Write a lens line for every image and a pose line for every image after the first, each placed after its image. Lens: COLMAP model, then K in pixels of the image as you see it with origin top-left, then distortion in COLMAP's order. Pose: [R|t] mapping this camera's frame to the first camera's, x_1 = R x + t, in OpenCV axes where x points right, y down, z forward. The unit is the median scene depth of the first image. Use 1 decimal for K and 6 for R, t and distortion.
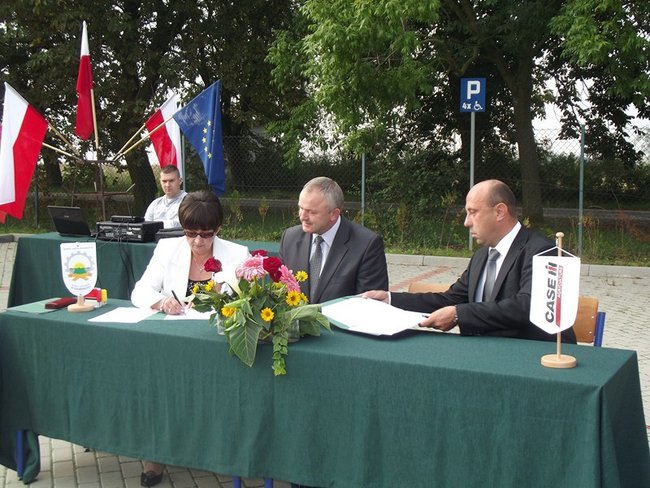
lens RADIAL K [[854.3, 0, 330.1], [0, 854.3, 246.7], [0, 0, 1]] dist [0.034485, 0.000000]
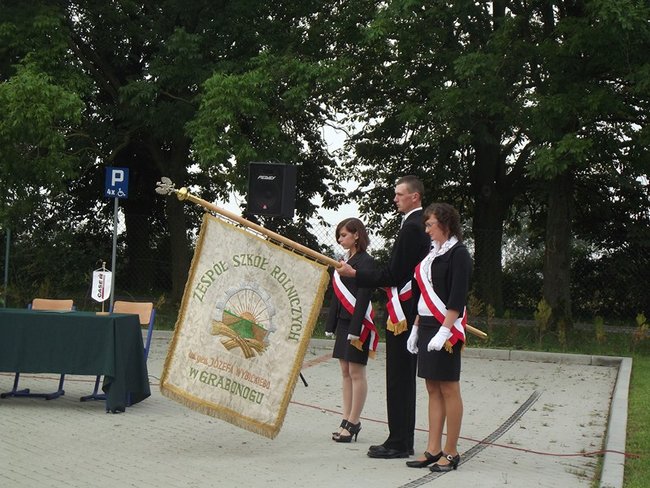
lens RADIAL K [[1370.1, 0, 329.6], [0, 1370.1, 243.5], [0, 0, 1]] dist [0.448214, 0.000000]
pose [[0.961046, 0.047286, 0.272314, -0.090790], [-0.018159, 0.993930, -0.108504, 0.154408], [-0.275792, 0.099332, 0.956071, -1.329179]]
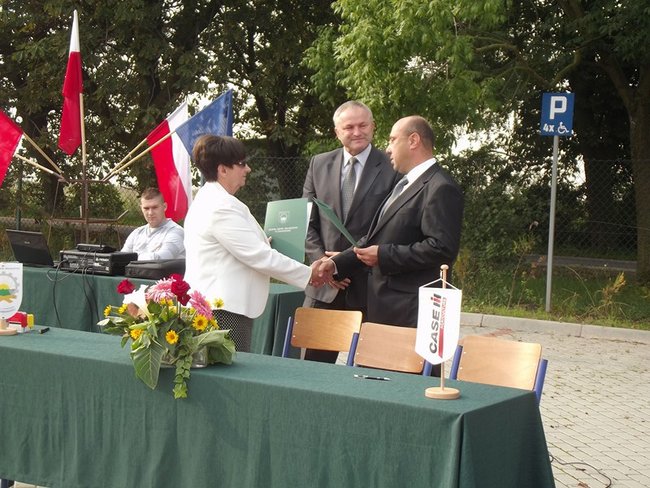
lens RADIAL K [[1171.9, 0, 341.3], [0, 1171.9, 268.5], [0, 0, 1]] dist [0.234635, 0.000000]
pose [[0.995662, 0.041552, -0.083249, 0.110955], [-0.044422, 0.998470, -0.032921, 0.016538], [0.081754, 0.036476, 0.995985, -0.171745]]
